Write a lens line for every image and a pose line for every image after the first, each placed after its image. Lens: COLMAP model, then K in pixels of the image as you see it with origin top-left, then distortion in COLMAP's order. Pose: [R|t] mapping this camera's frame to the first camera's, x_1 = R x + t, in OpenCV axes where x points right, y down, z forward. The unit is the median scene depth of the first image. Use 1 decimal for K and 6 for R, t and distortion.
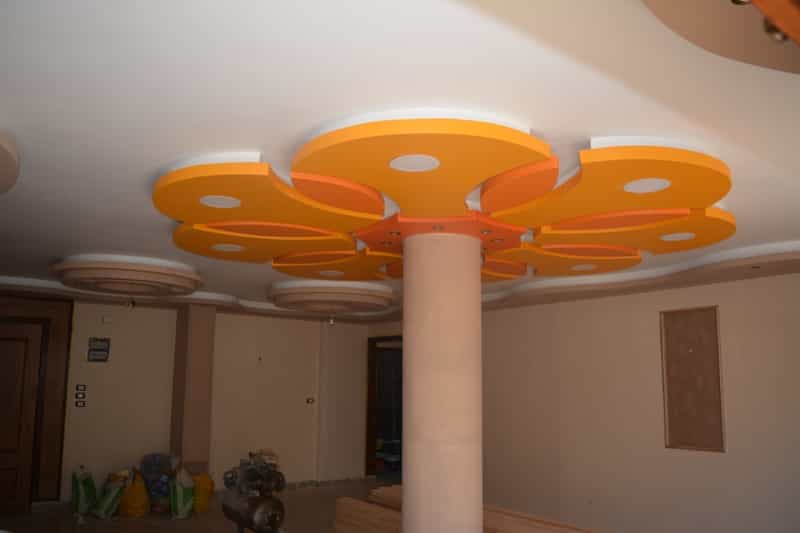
lens RADIAL K [[629.4, 0, 400.0], [0, 629.4, 266.5], [0, 0, 1]] dist [-0.080660, 0.004512]
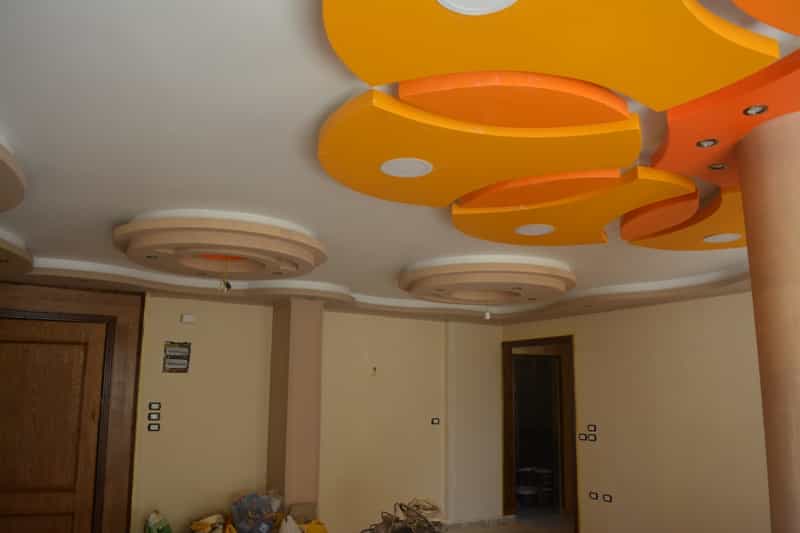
lens RADIAL K [[629.4, 0, 400.0], [0, 629.4, 266.5], [0, 0, 1]] dist [-0.080660, 0.004512]
pose [[0.995103, -0.016965, -0.097378, -0.133782], [0.014884, 0.999646, -0.022052, 0.043558], [0.097718, 0.020494, 0.995003, 0.251630]]
